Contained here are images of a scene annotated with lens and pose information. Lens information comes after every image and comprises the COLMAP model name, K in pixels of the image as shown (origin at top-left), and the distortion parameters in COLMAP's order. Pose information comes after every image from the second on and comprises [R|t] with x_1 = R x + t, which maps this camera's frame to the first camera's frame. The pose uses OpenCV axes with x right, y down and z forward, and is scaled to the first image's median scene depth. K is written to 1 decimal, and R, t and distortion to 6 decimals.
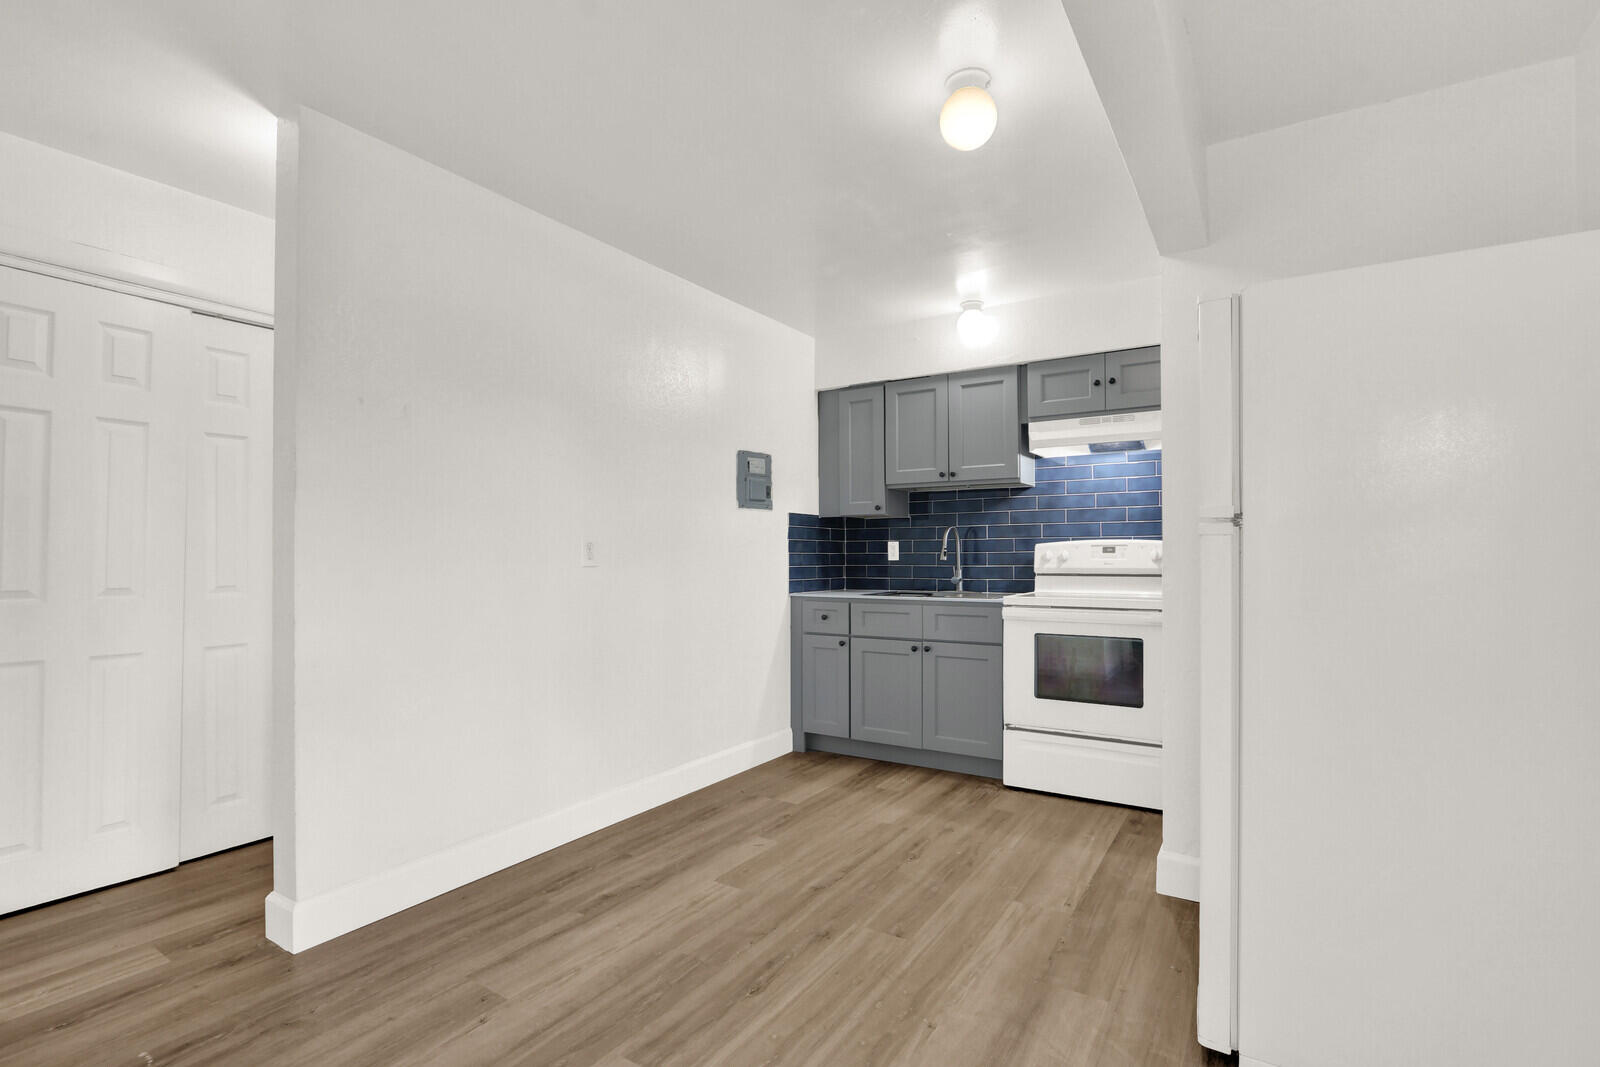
lens RADIAL K [[765.3, 0, 803.9], [0, 765.3, 549.1], [0, 0, 1]] dist [-0.018642, 0.006092]
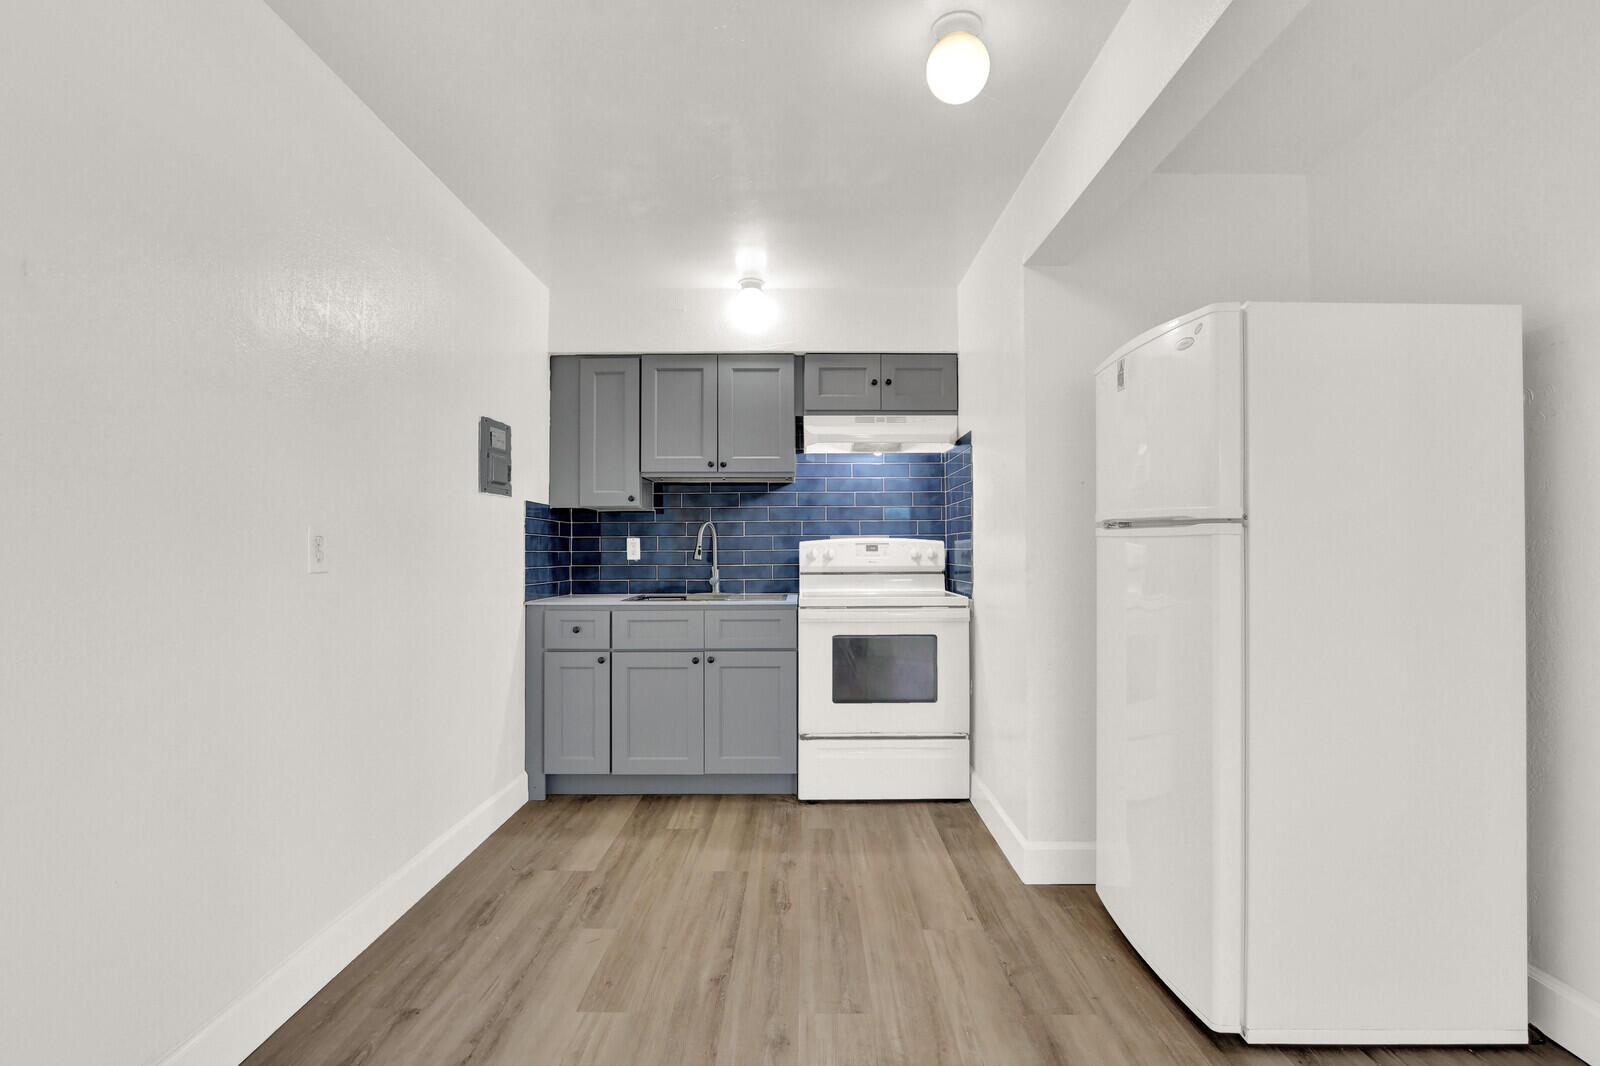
lens RADIAL K [[765.3, 0, 804.2], [0, 765.3, 532.1], [0, 0, 1]] dist [-0.018642, 0.006092]
pose [[0.840777, 0.012404, 0.541239, -0.227380], [-0.002163, 0.999806, -0.019554, -0.000145], [-0.541377, 0.015270, 0.840641, 0.193731]]
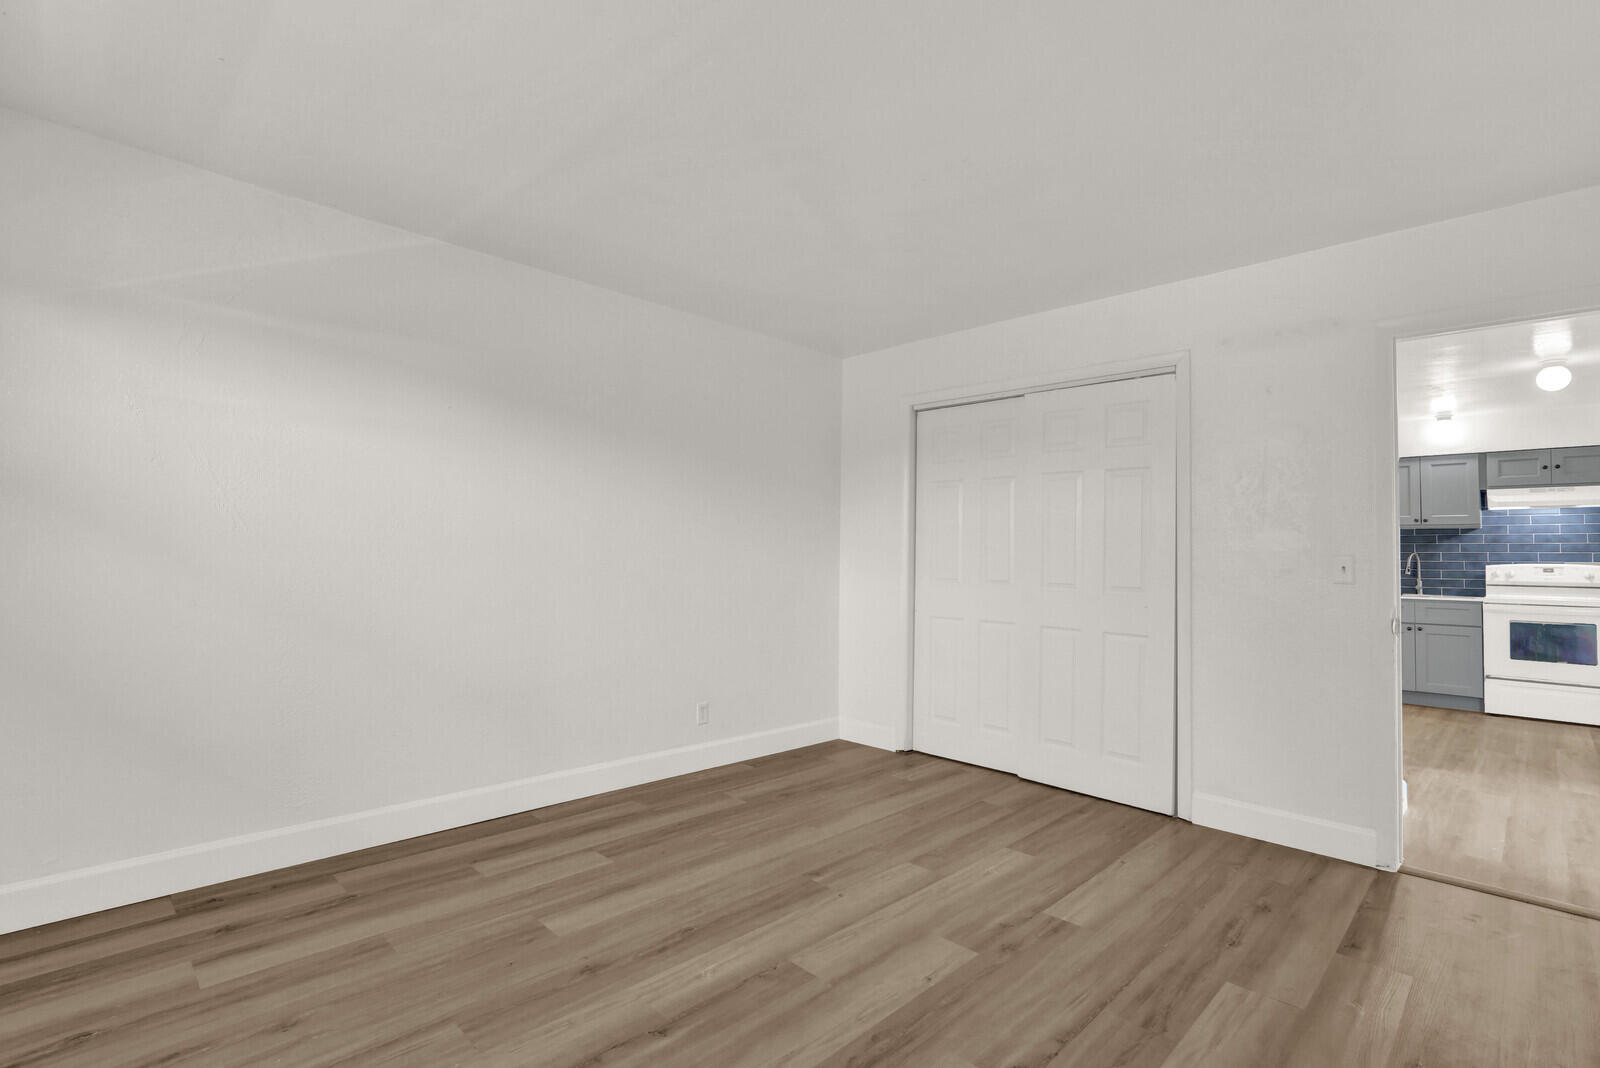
lens RADIAL K [[765.3, 0, 790.2], [0, 765.3, 526.8], [0, 0, 1]] dist [-0.018642, 0.006092]
pose [[0.978140, 0.008316, -0.207780, -0.810096], [-0.016090, 0.999231, -0.035753, -0.007779], [0.207322, 0.038314, 0.977522, -0.855753]]
